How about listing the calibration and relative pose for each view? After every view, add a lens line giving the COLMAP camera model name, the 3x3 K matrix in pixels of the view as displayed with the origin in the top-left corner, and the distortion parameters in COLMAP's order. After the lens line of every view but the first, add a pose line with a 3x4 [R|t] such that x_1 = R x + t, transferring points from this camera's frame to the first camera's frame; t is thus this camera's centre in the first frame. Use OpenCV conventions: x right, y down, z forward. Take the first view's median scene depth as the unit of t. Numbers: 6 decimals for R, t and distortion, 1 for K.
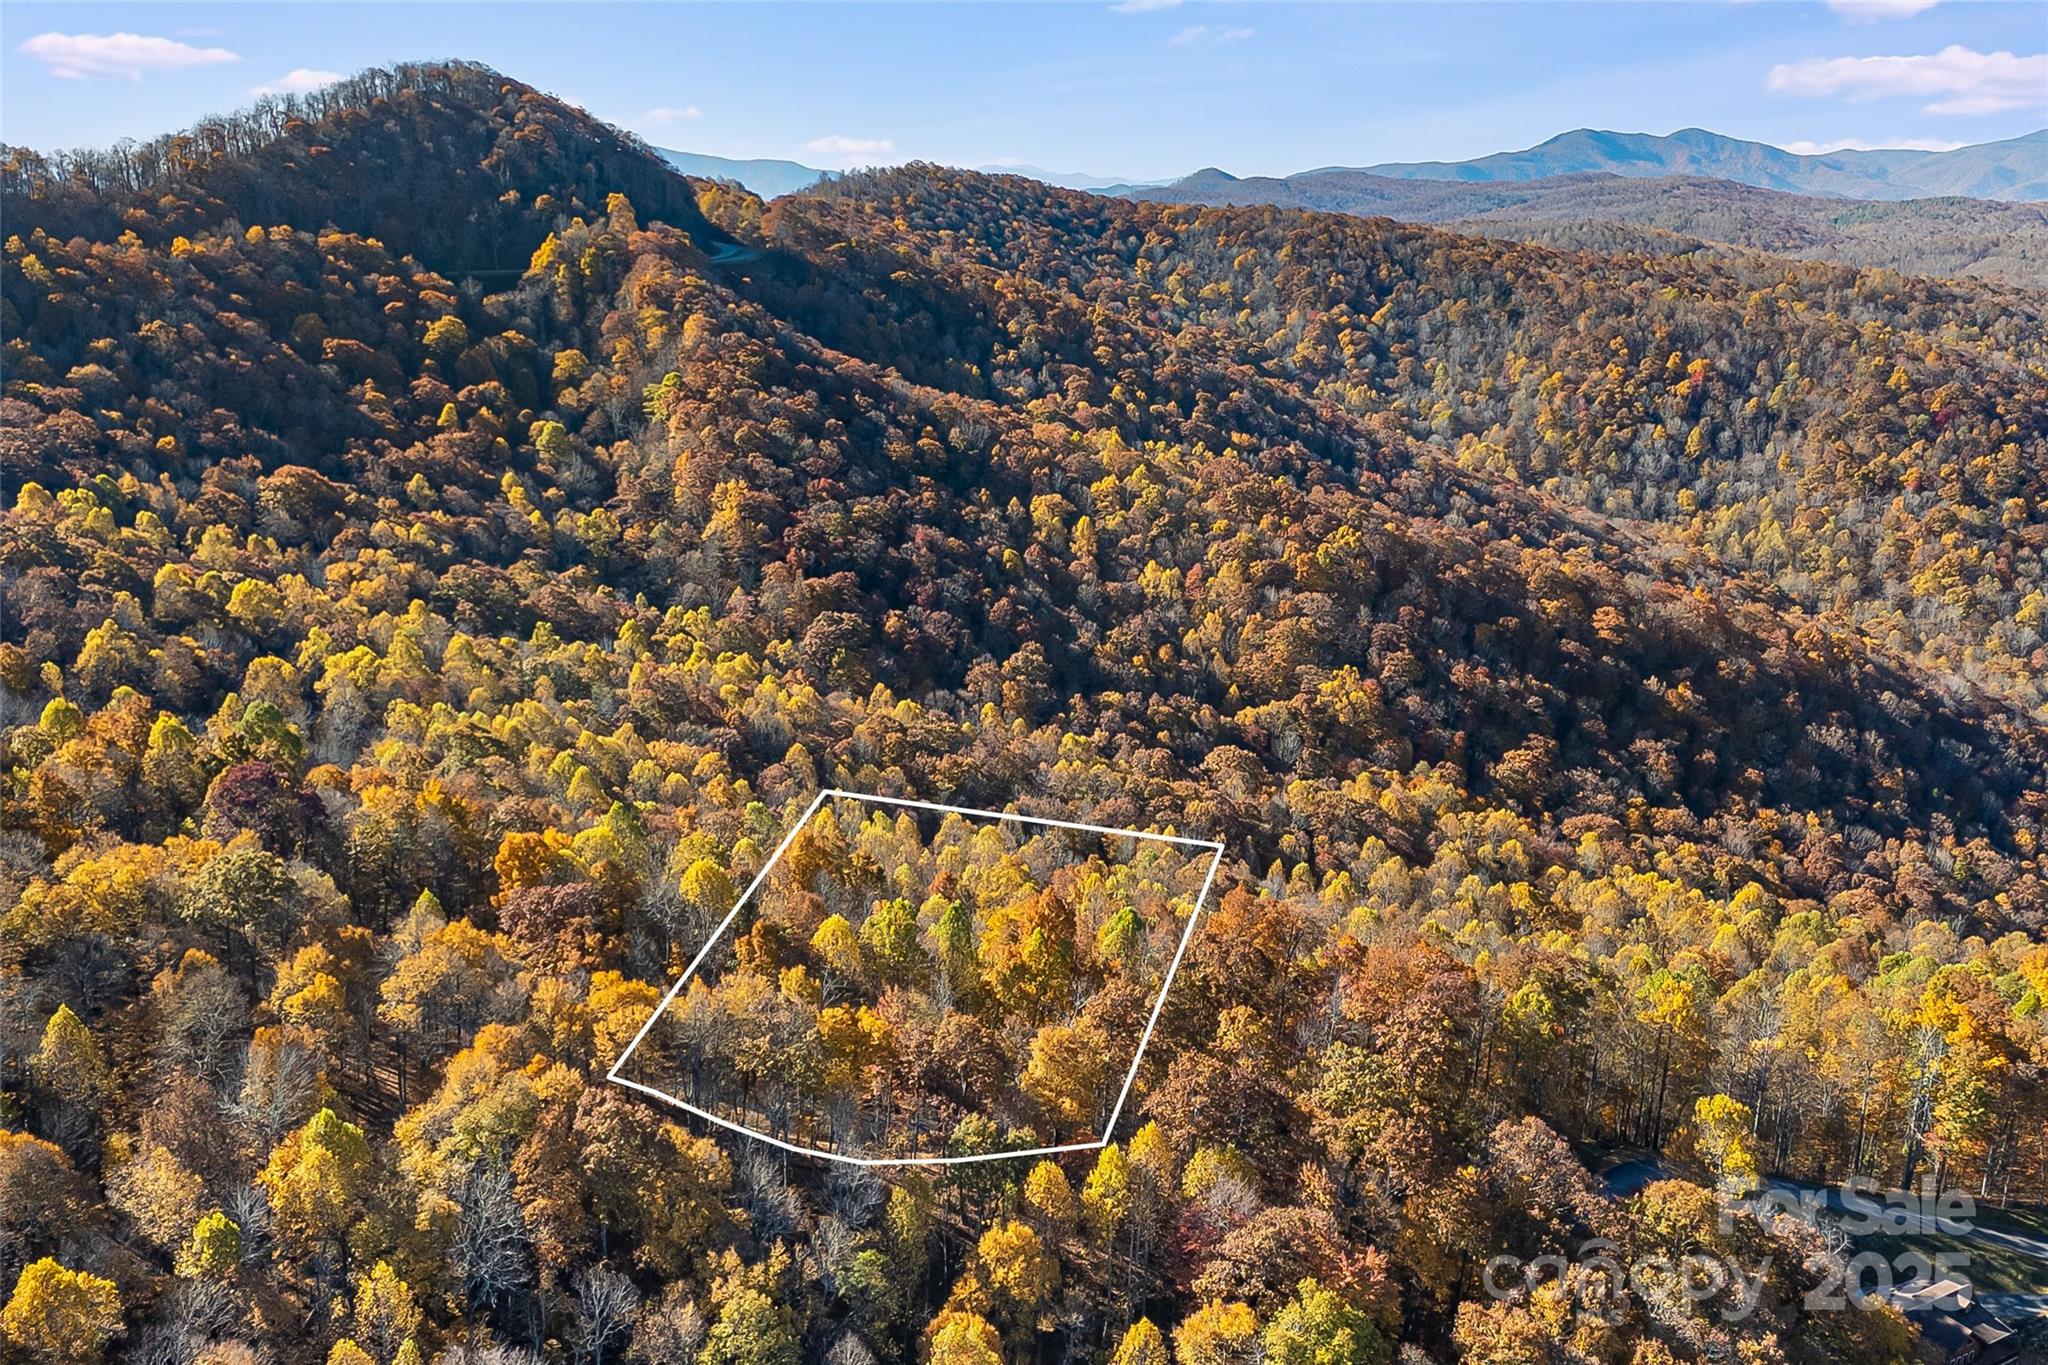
lens RADIAL K [[1783.3, 0, 1024.0], [0, 1783.3, 682.5], [0, 0, 1]] dist [0.094243, -0.109347]
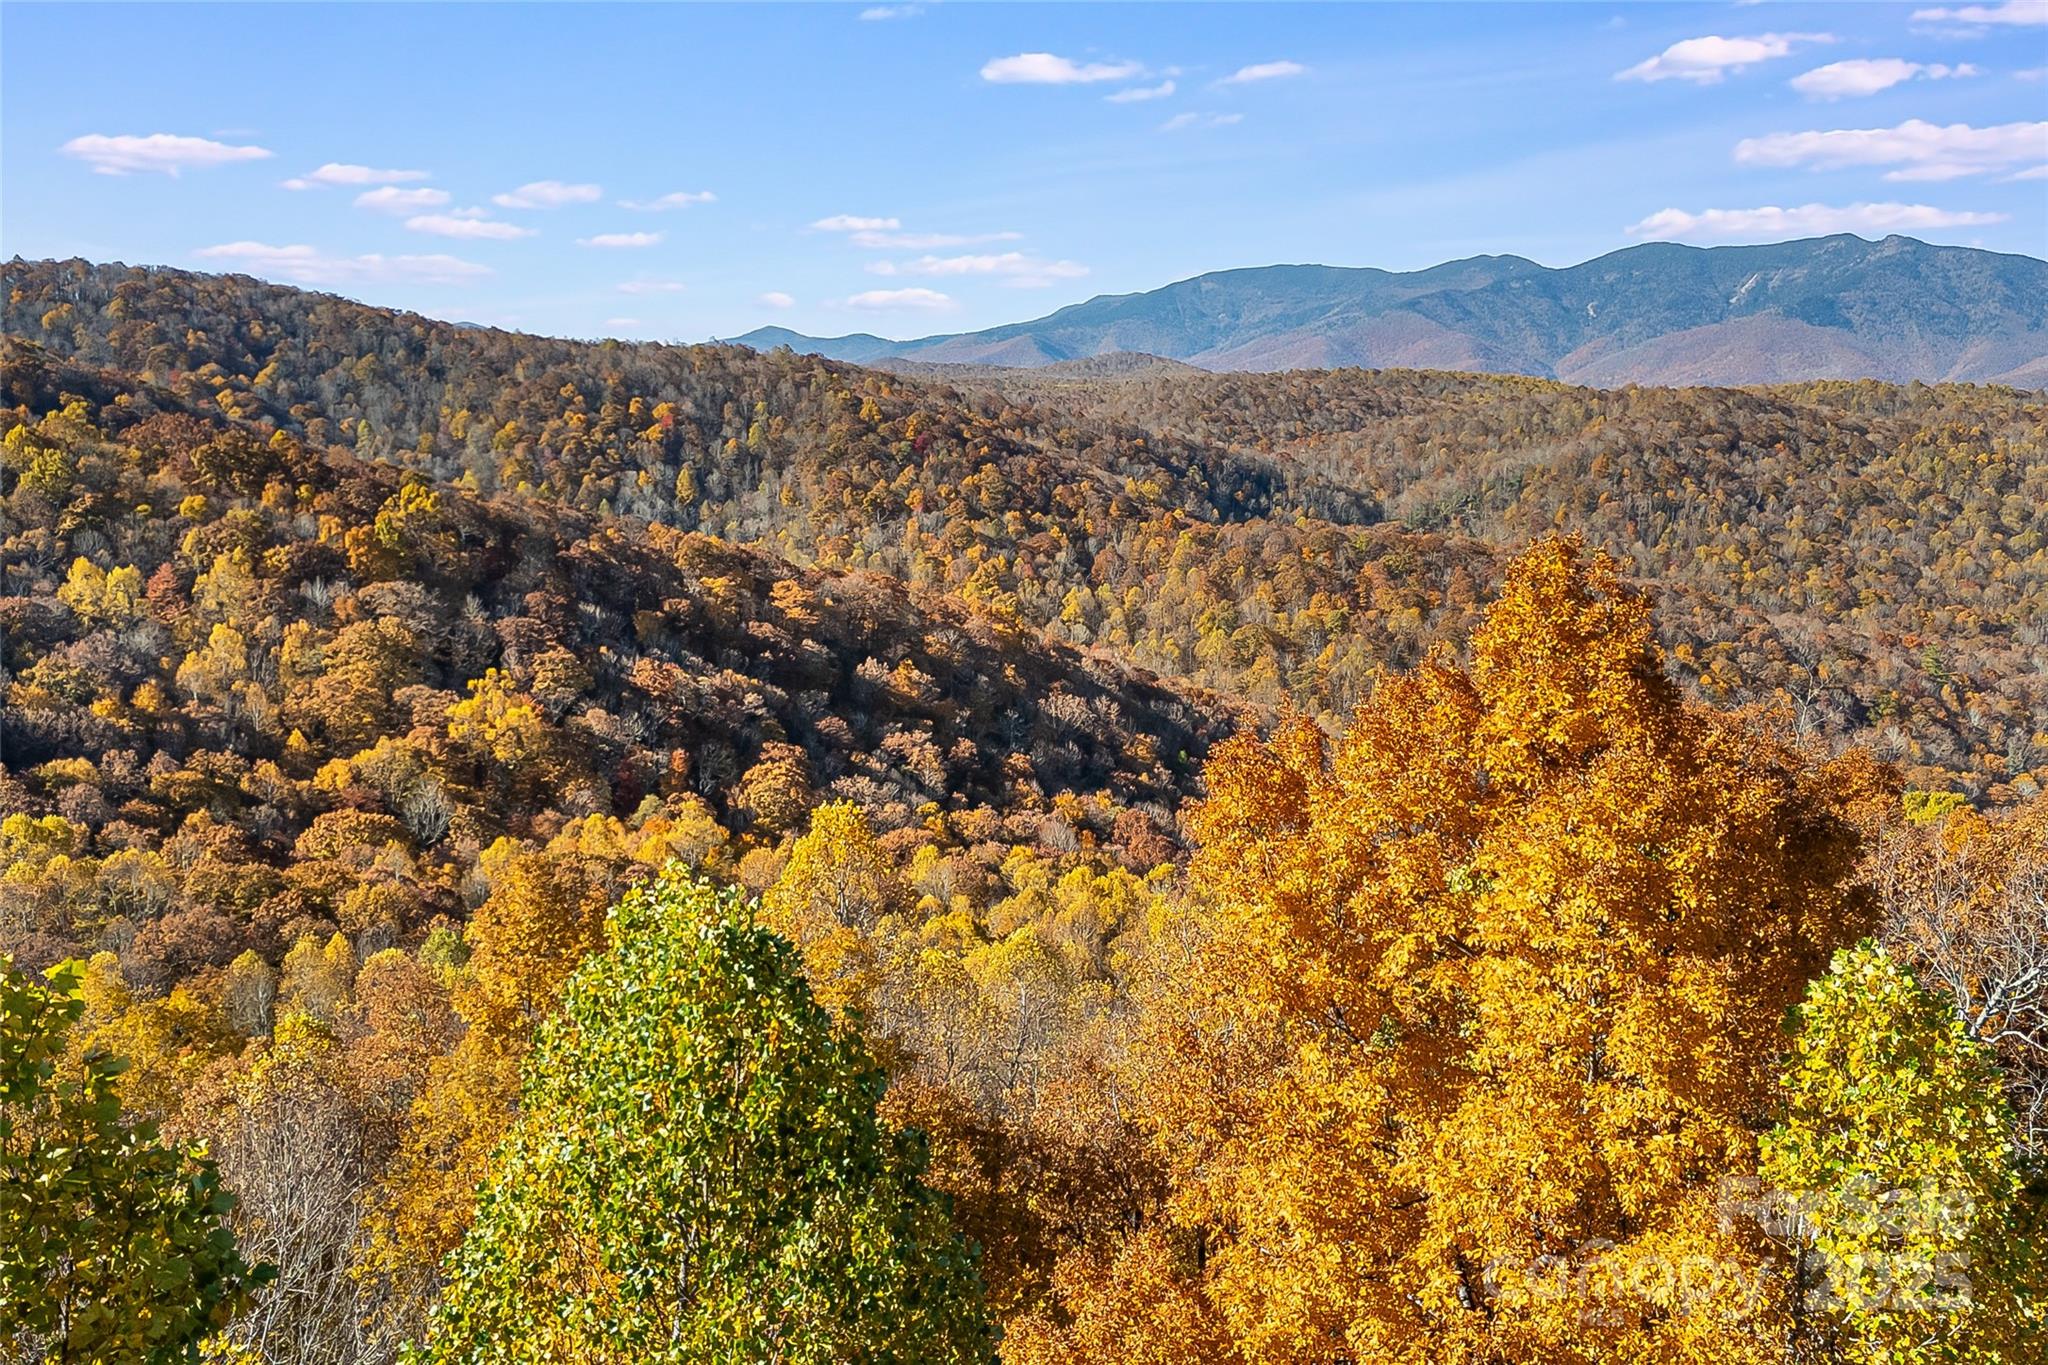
lens RADIAL K [[1783.3, 0, 1024.0], [0, 1783.3, 682.5], [0, 0, 1]] dist [0.094243, -0.109347]
pose [[0.807485, -0.117225, 0.578123, -0.016605], [0.171440, 0.984388, -0.039855, 0.030456], [-0.564425, 0.131296, 0.814976, 0.240837]]
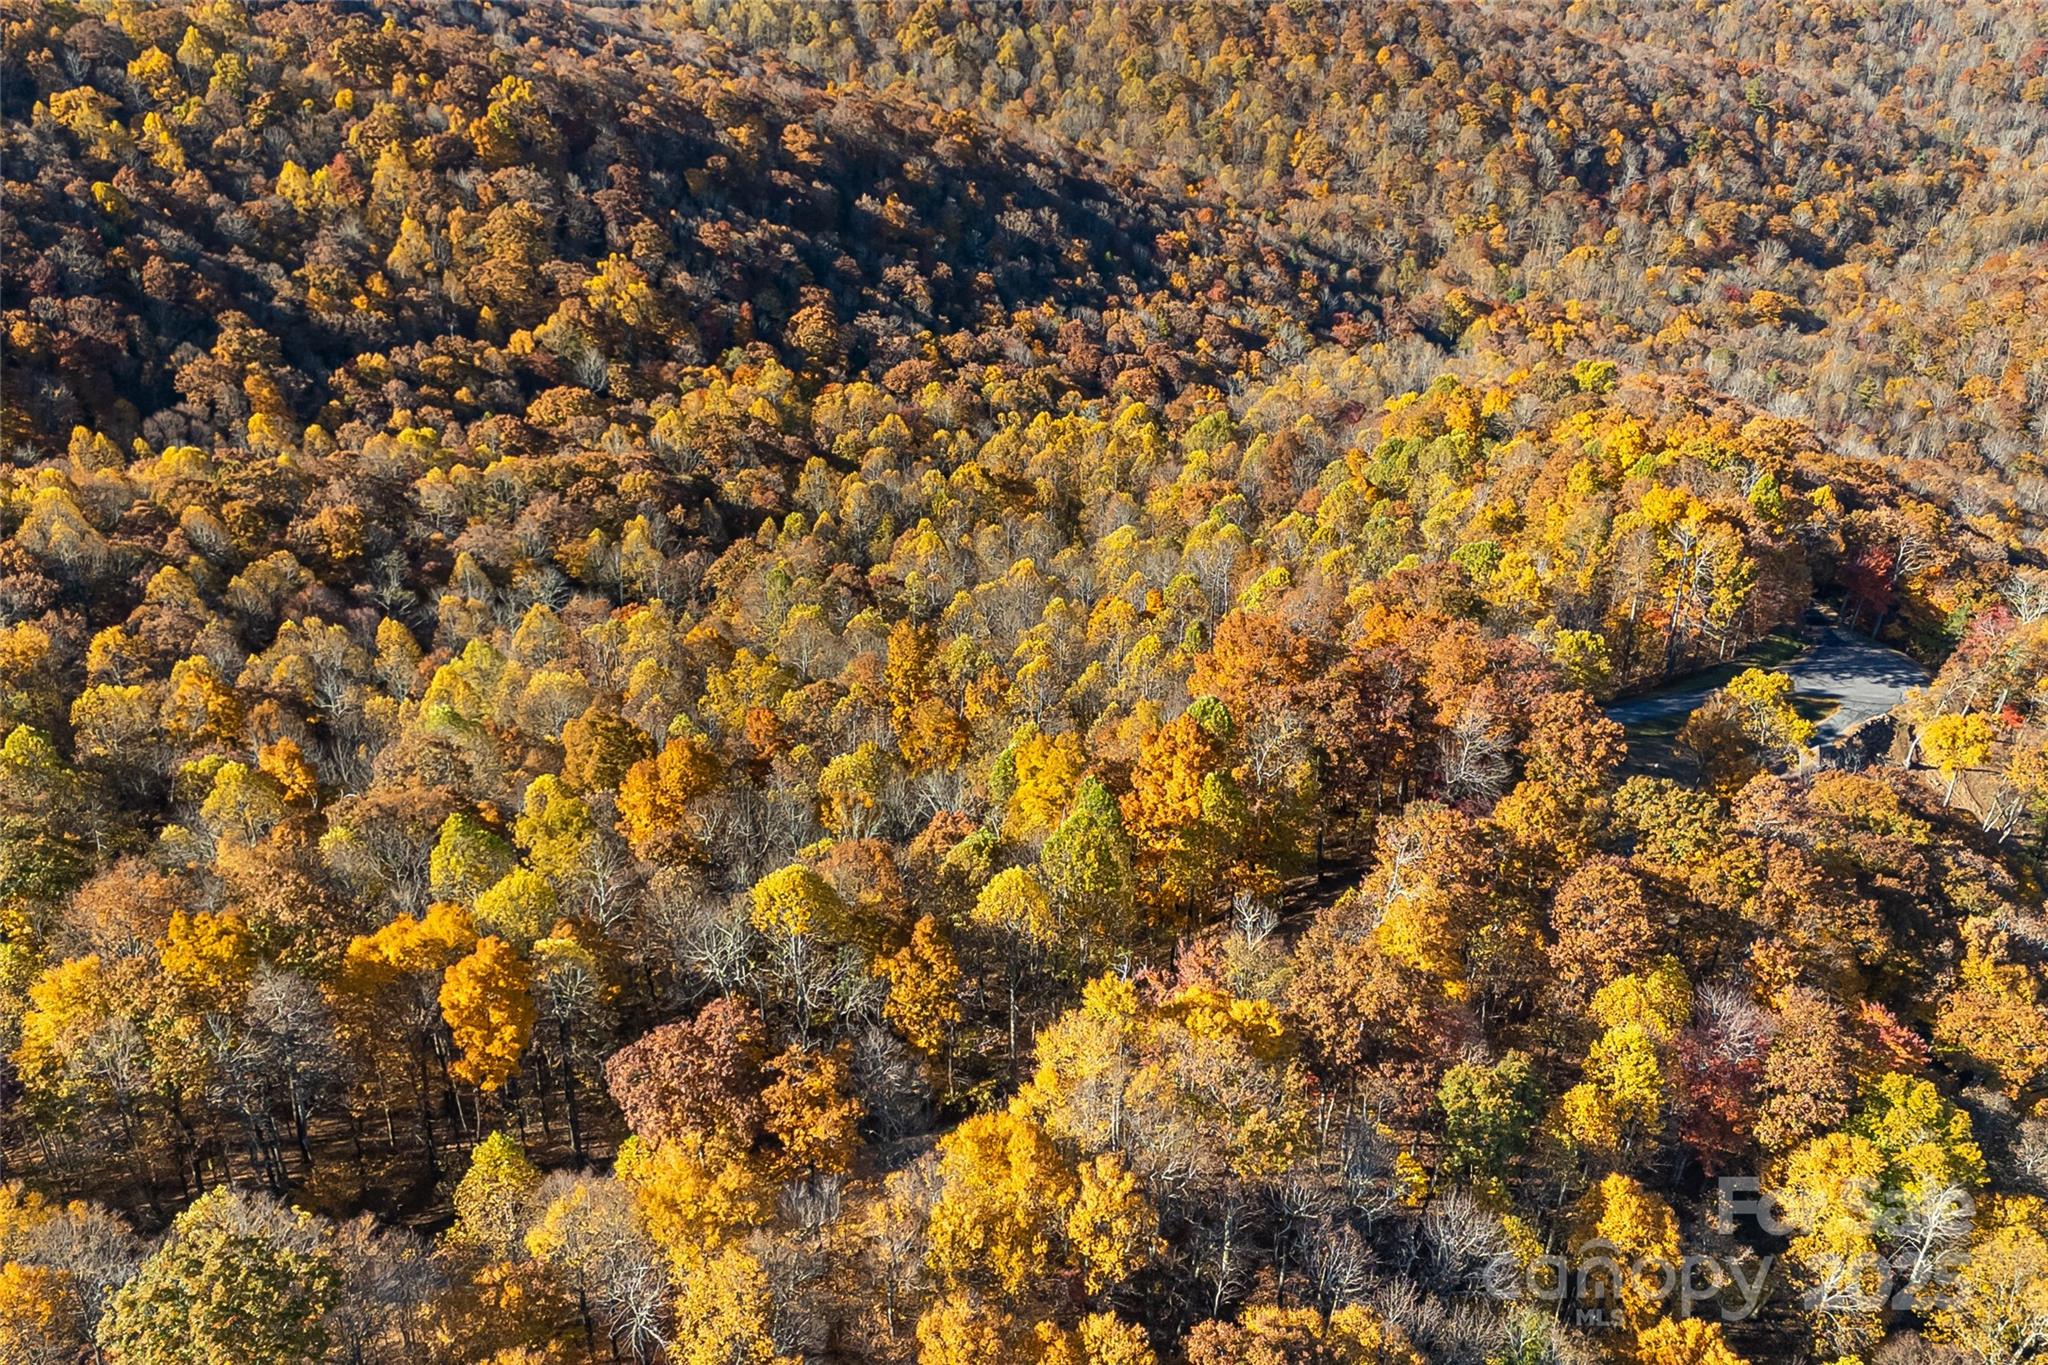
lens RADIAL K [[1772.5, 0, 1015.5], [0, 1772.5, 675.9], [0, 0, 1]] dist [0.079654, -0.068507]
pose [[0.779799, -0.337865, 0.527030, -0.110518], [0.178723, 0.926973, 0.329818, -0.041923], [-0.599977, -0.162999, 0.783236, 0.116658]]
